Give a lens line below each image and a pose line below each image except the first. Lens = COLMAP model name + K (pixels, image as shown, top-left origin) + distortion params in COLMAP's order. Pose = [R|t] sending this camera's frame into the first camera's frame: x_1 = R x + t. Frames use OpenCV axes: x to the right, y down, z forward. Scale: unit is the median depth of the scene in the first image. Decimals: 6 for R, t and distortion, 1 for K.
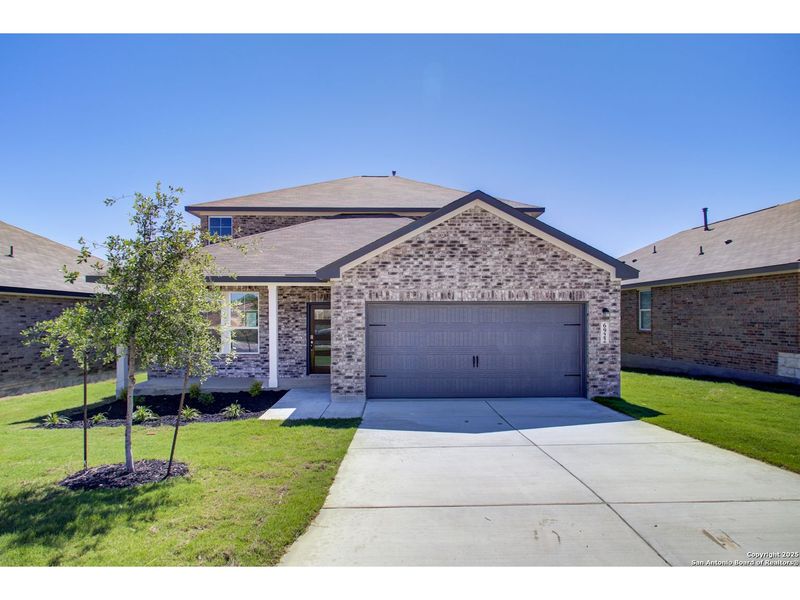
lens RADIAL K [[460.3, 0, 416.2], [0, 460.3, 319.5], [0, 0, 1]] dist [-0.001956, -0.000458]
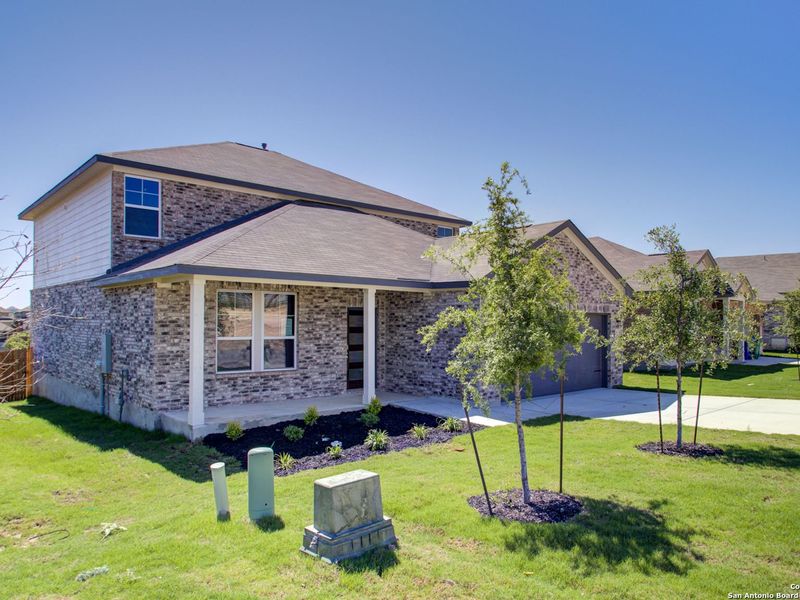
lens RADIAL K [[571.4, 0, 426.6], [0, 571.4, 318.6], [0, 0, 1]] dist [-0.001868, -0.000511]
pose [[0.753334, 0.008379, 0.657585, -1.098330], [-0.002856, 0.999951, -0.009469, -0.007879], [-0.657632, 0.005255, 0.753321, 0.120650]]
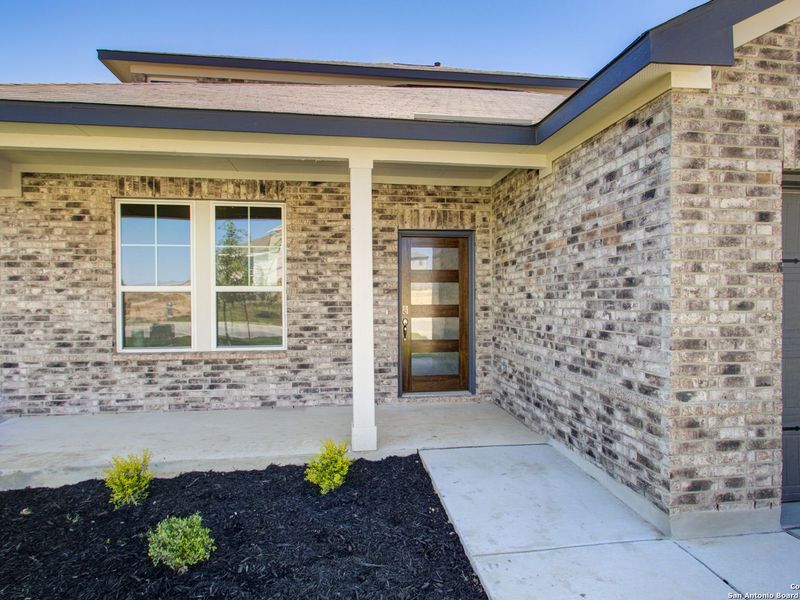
lens RADIAL K [[473.1, 0, 409.2], [0, 473.1, 299.7], [0, 0, 1]] dist [0.000315, -0.000442]
pose [[0.994247, -0.004459, 0.107023, -0.362983], [0.004318, 0.999989, 0.001548, 0.037357], [-0.107029, -0.001077, 0.994255, 0.734768]]
